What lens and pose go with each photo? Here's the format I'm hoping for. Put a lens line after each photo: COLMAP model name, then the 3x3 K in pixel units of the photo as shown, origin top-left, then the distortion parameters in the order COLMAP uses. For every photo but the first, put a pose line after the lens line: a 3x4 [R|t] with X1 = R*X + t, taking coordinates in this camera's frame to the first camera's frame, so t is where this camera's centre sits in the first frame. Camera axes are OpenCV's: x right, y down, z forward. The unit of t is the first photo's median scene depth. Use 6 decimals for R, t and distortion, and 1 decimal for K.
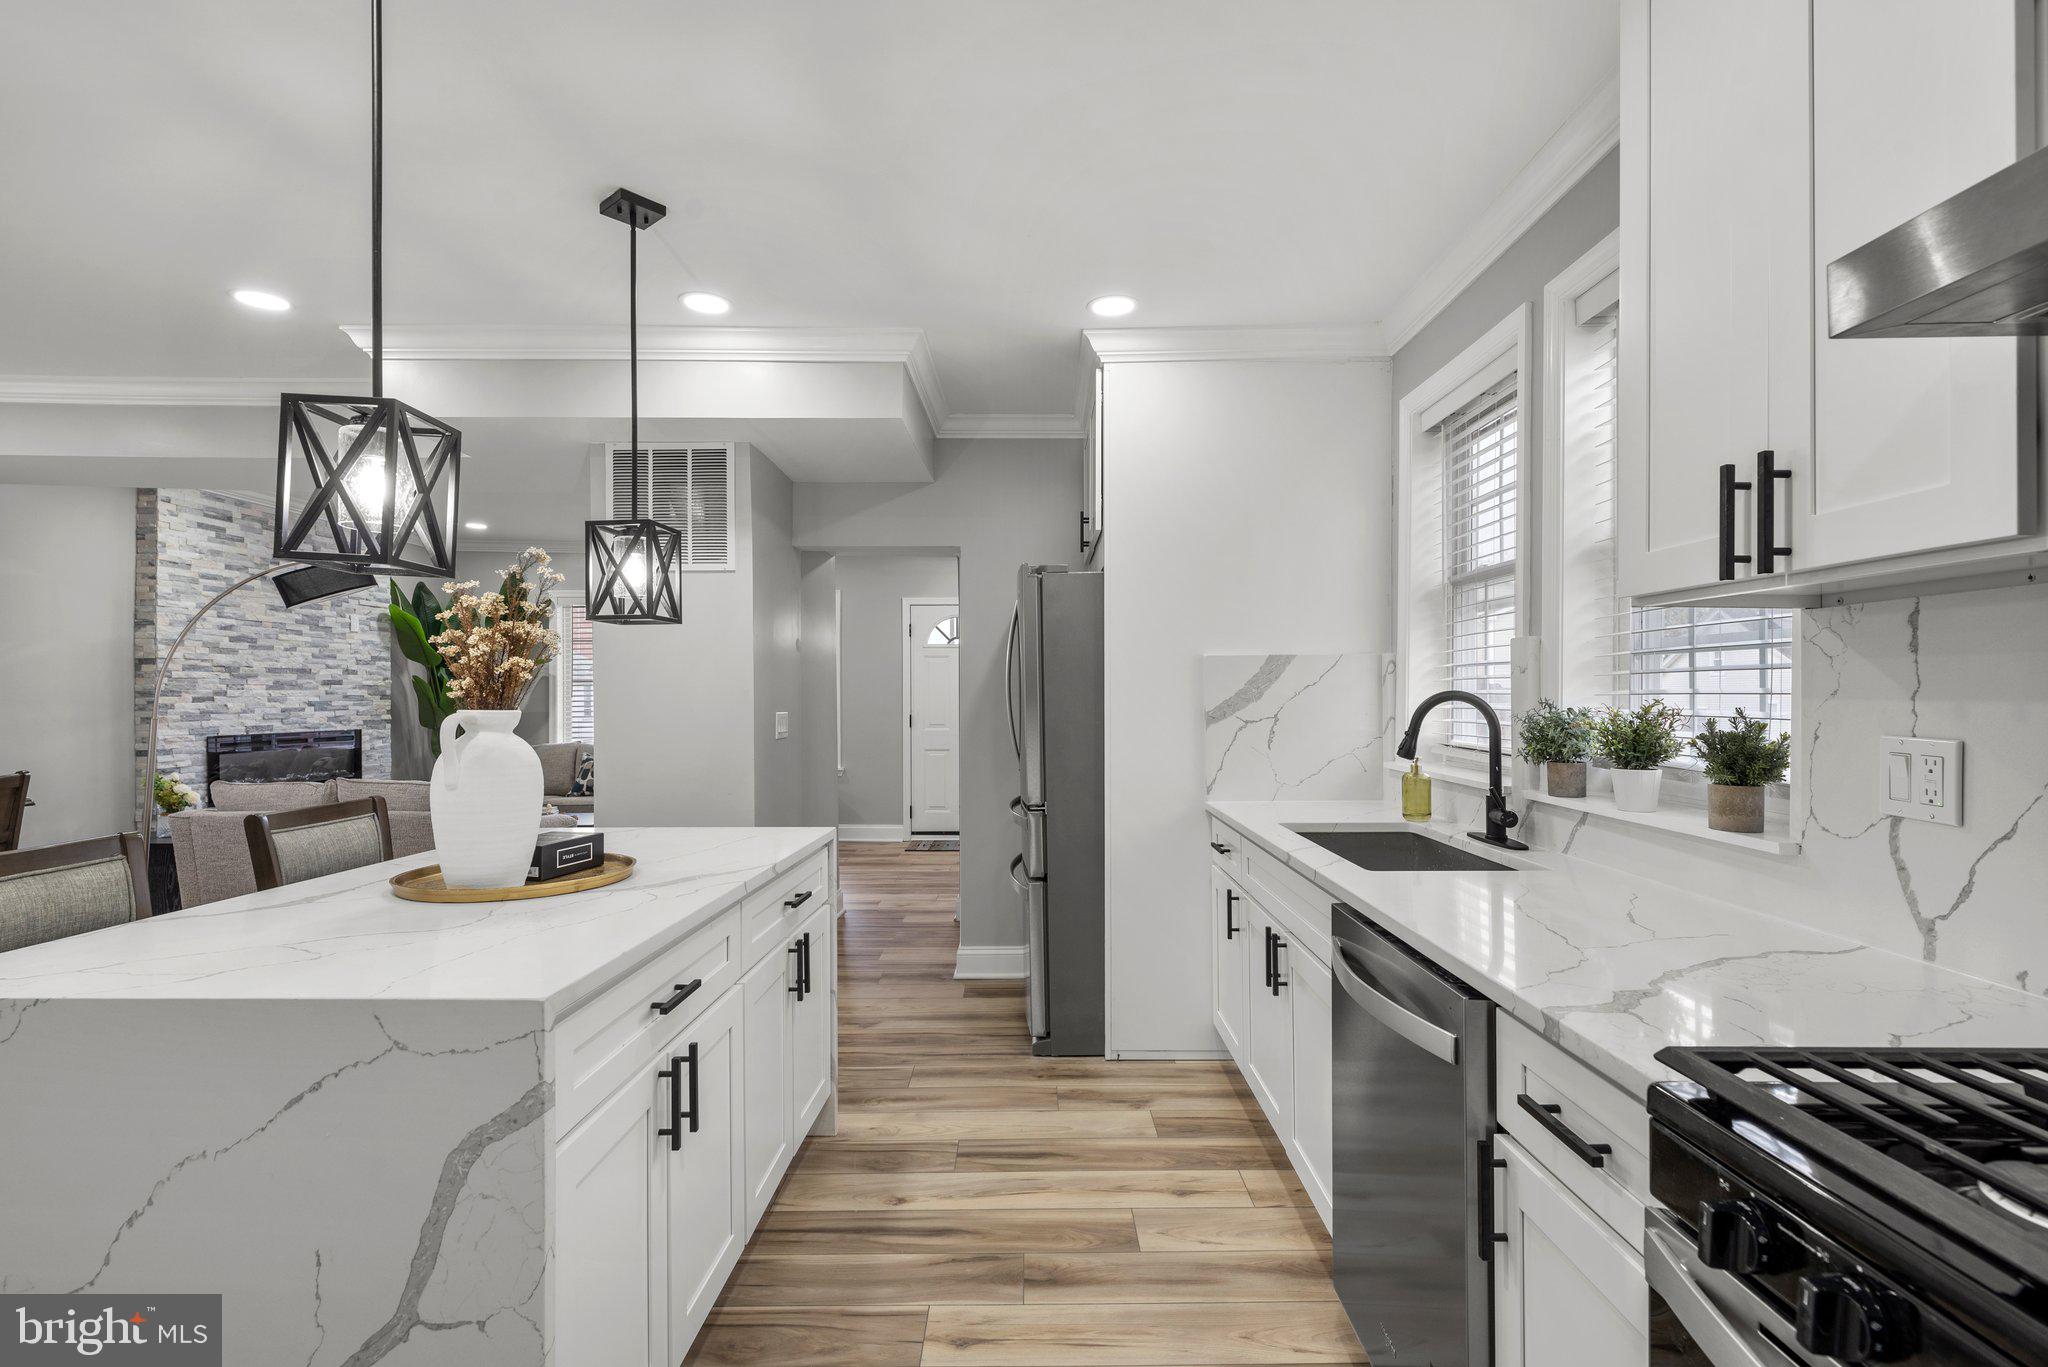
lens RADIAL K [[917.7, 0, 1030.5], [0, 917.7, 688.8], [0, 0, 1]] dist [0.005755, -0.000062]
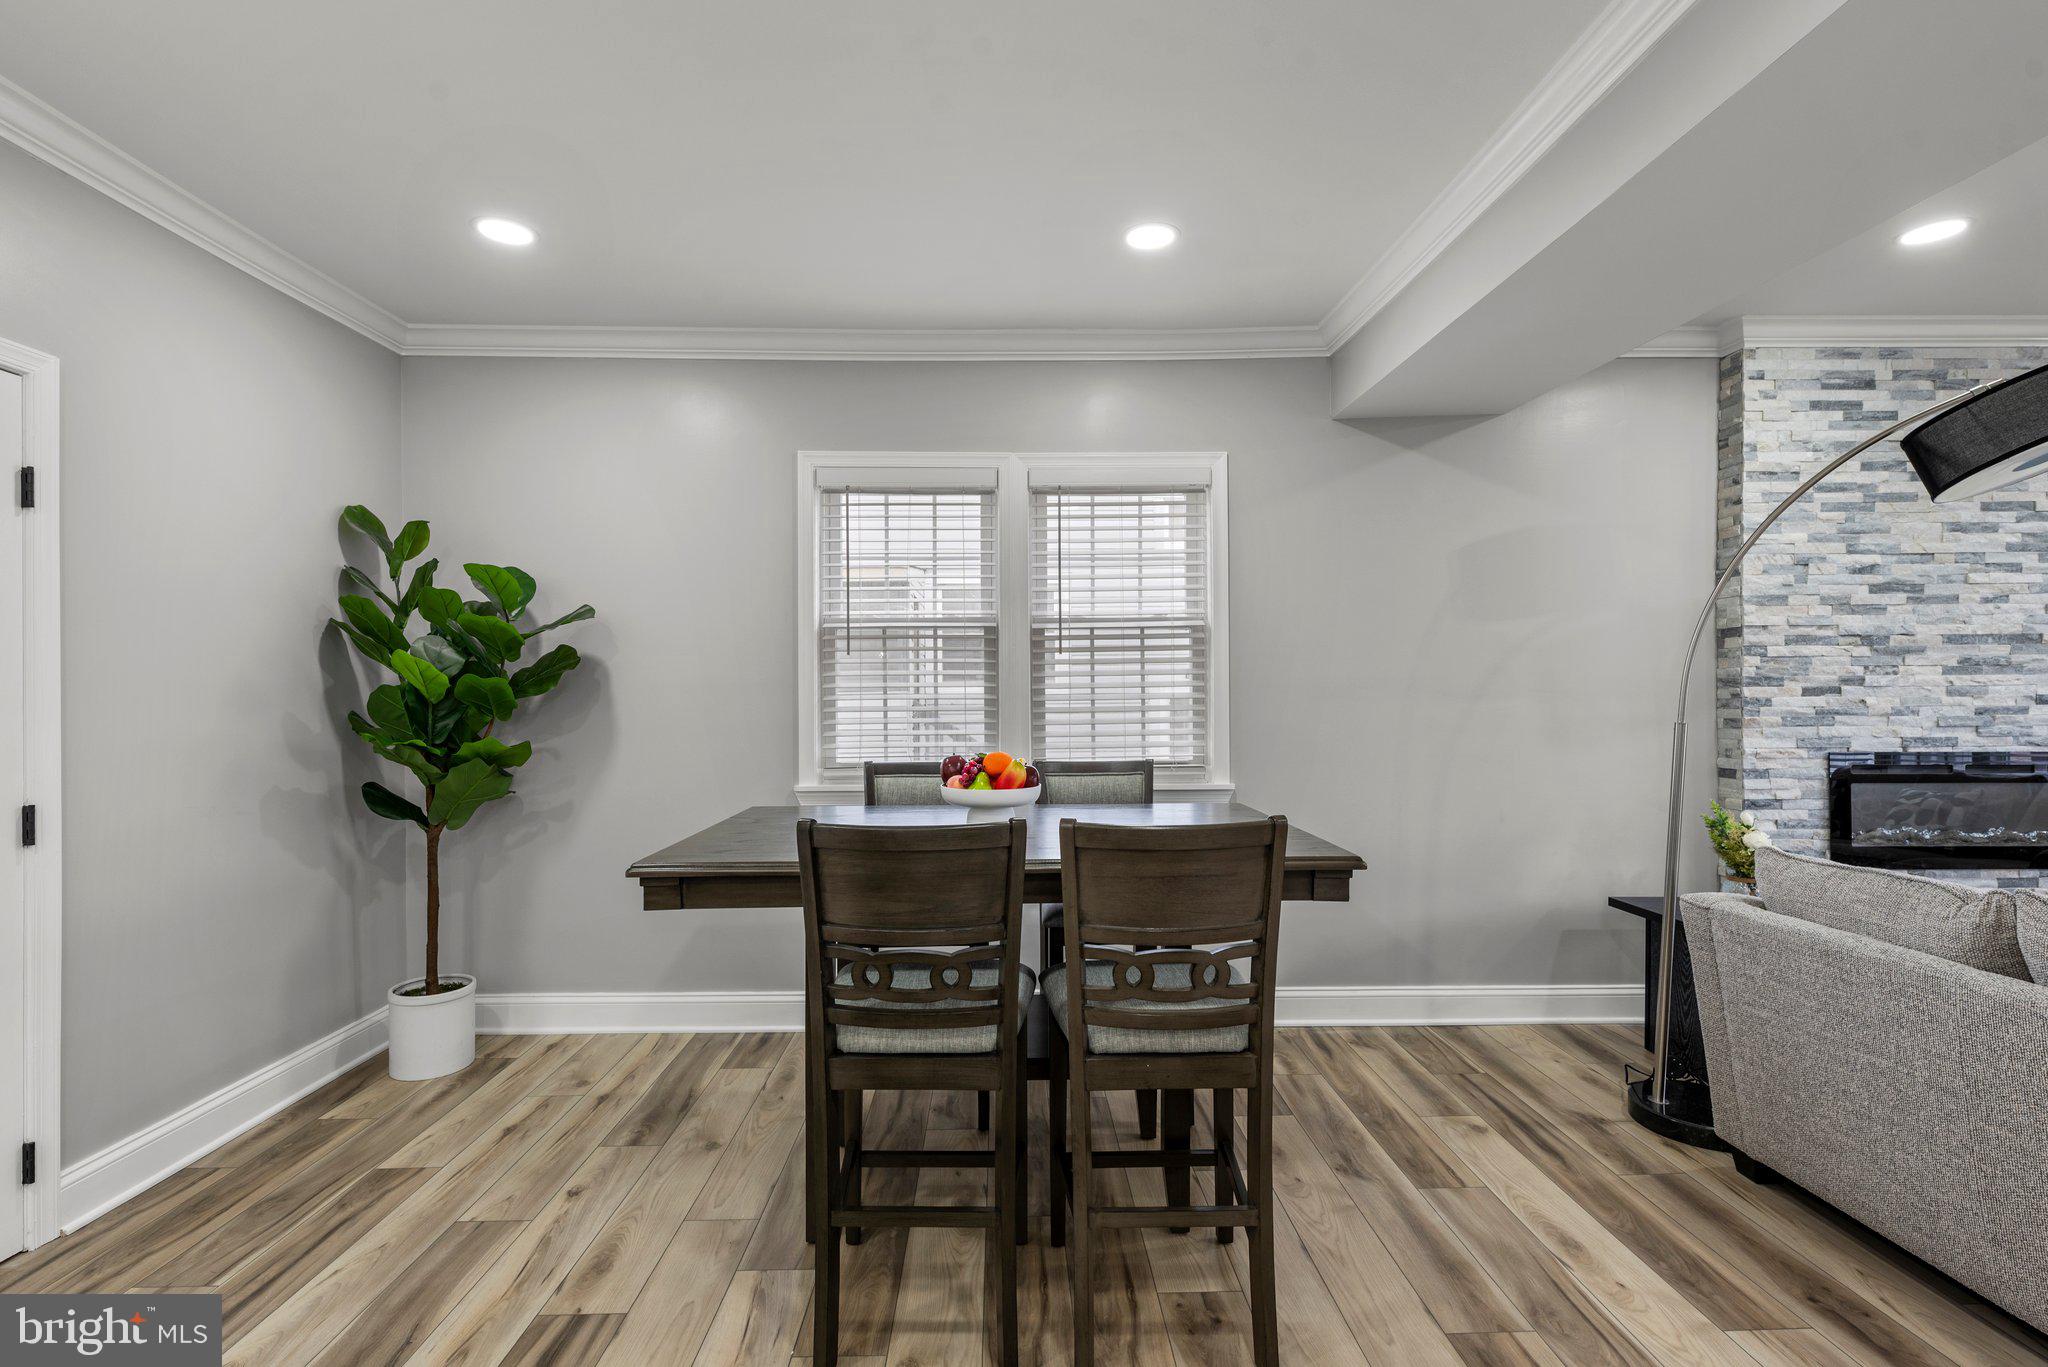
lens RADIAL K [[917.7, 0, 1029.0], [0, 917.7, 700.9], [0, 0, 1]] dist [0.005755, -0.000062]
pose [[0.024232, 0.007744, -0.999676, -0.317145], [0.010143, 0.999917, 0.007991, 0.008202], [0.999655, -0.010334, 0.024151, 0.485797]]
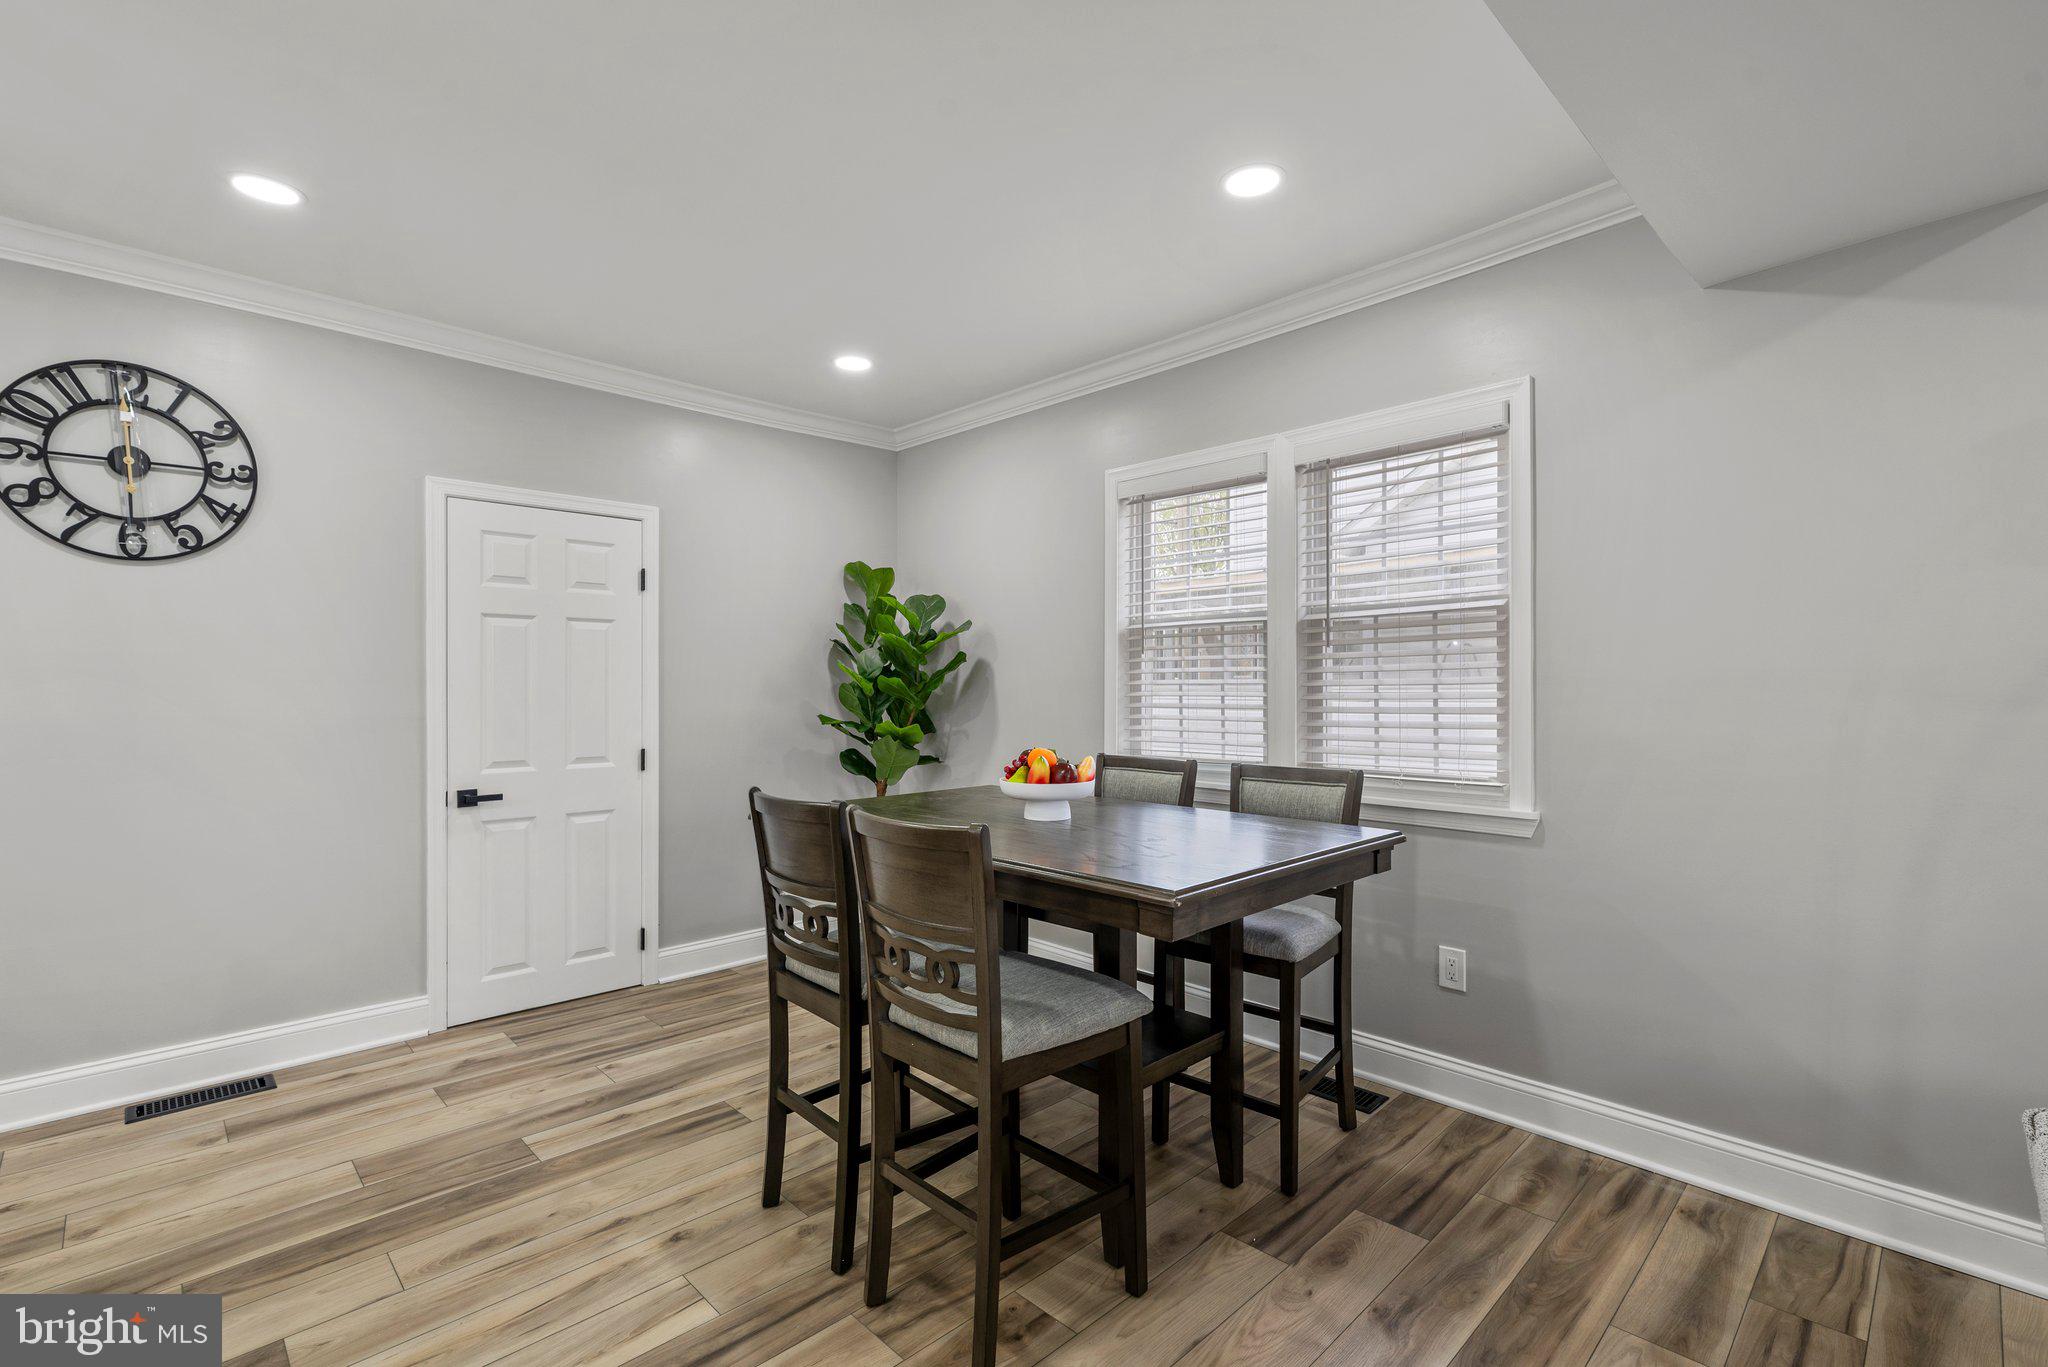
lens RADIAL K [[917.7, 0, 1042.4], [0, 917.7, 688.9], [0, 0, 1]] dist [0.005755, -0.000062]
pose [[-0.710599, 0.004575, -0.703582, -0.429177], [0.006117, 0.999981, 0.000325, 0.005865], [0.703570, -0.004073, -0.710614, 0.812264]]
